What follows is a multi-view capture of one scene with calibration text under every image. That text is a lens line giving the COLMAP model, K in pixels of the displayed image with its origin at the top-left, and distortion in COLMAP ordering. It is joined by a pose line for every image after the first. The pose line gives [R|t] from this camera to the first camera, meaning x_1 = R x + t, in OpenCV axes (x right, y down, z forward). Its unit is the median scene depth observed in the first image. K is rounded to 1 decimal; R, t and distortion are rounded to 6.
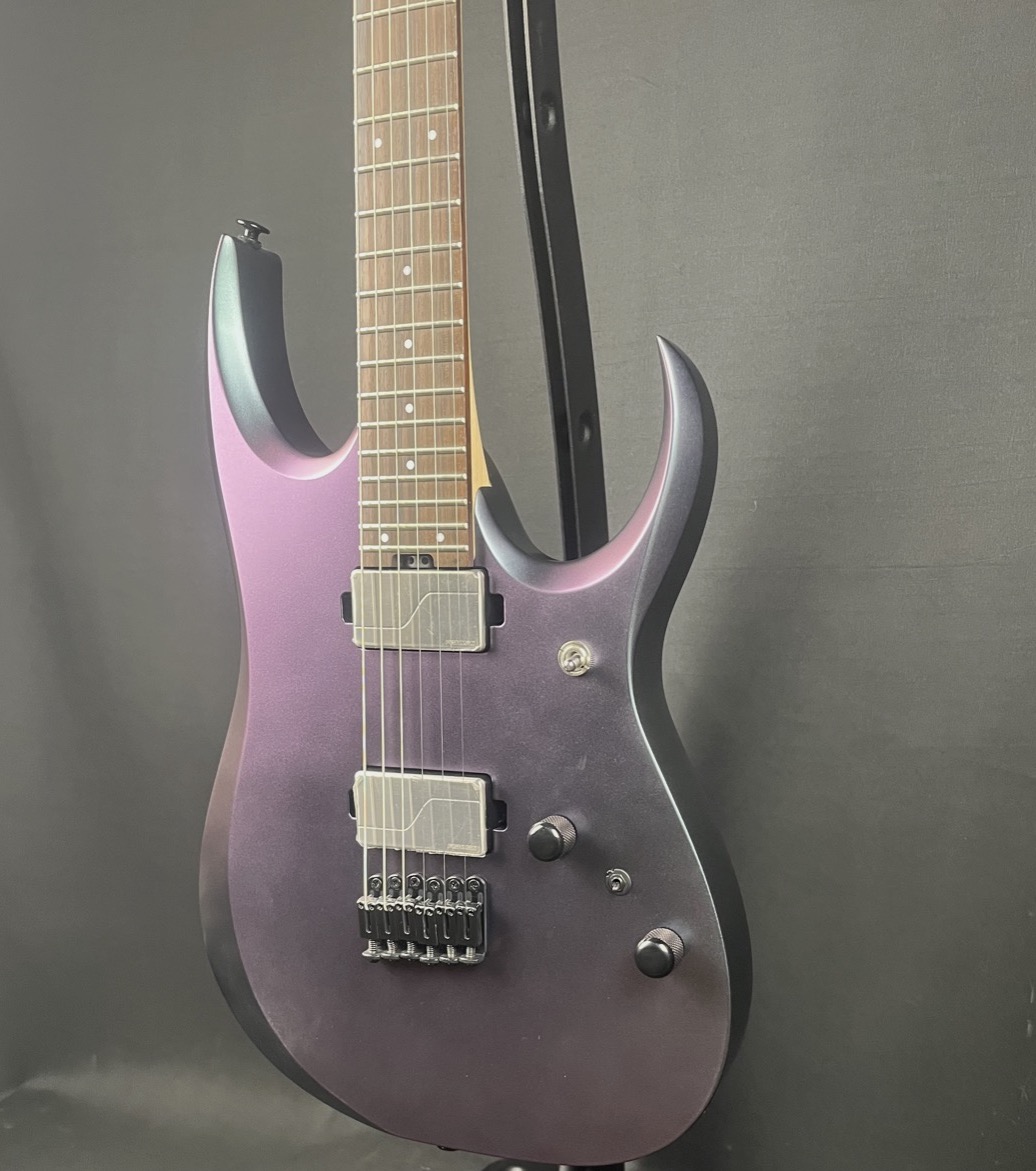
lens RADIAL K [[1130.0, 0, 514.7], [0, 1130.0, 586.9], [0, 0, 1]] dist [0.003815, 0.020067]
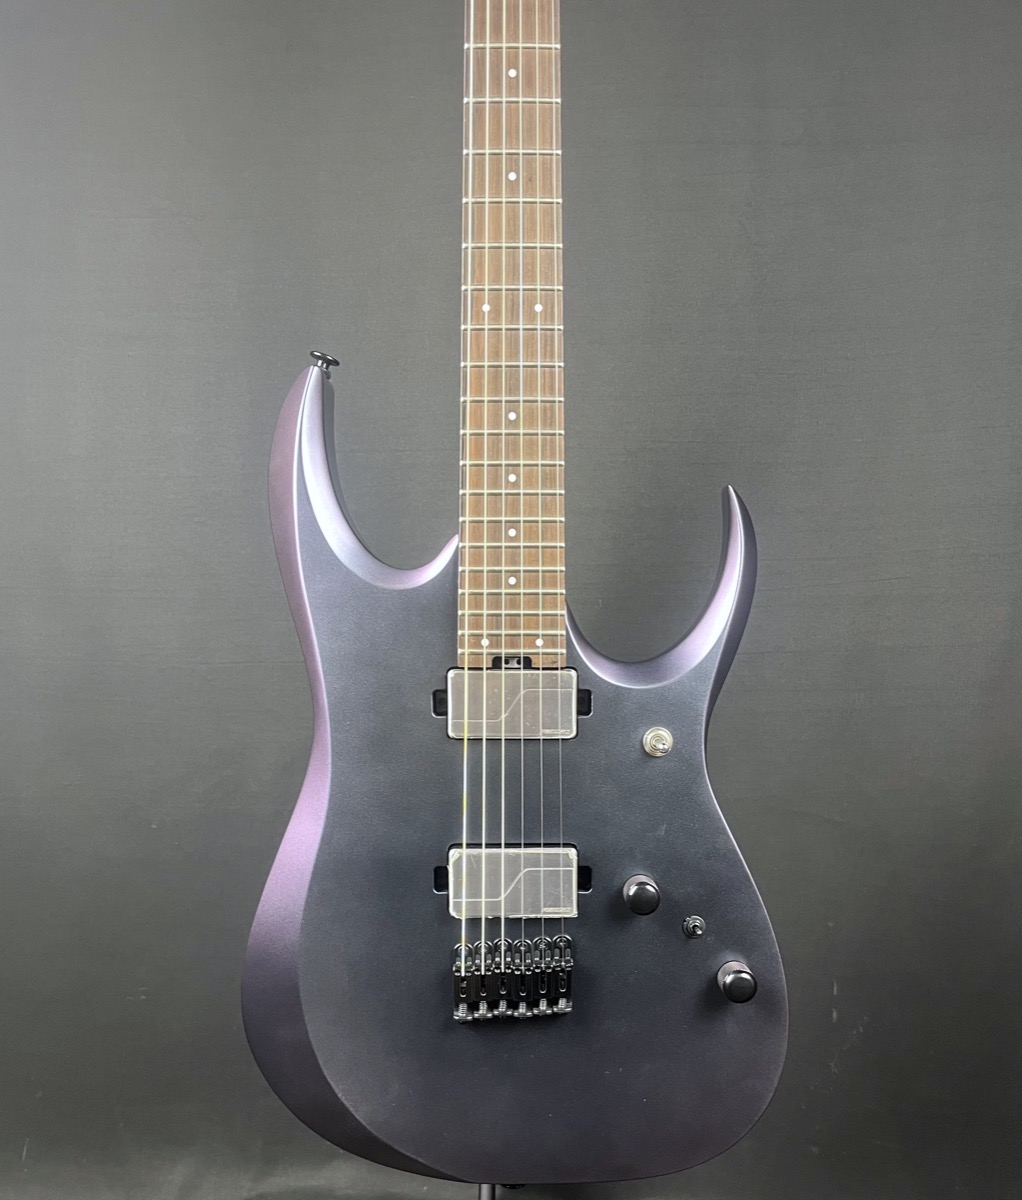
lens RADIAL K [[1018.3, 0, 518.9], [0, 1018.3, 592.5], [0, 0, 1]] dist [0.040525, -0.043857]
pose [[0.937785, 0.013118, 0.346968, -0.437534], [0.009172, 0.998001, -0.062524, -0.028187], [-0.347095, 0.061817, 0.935791, 0.013536]]
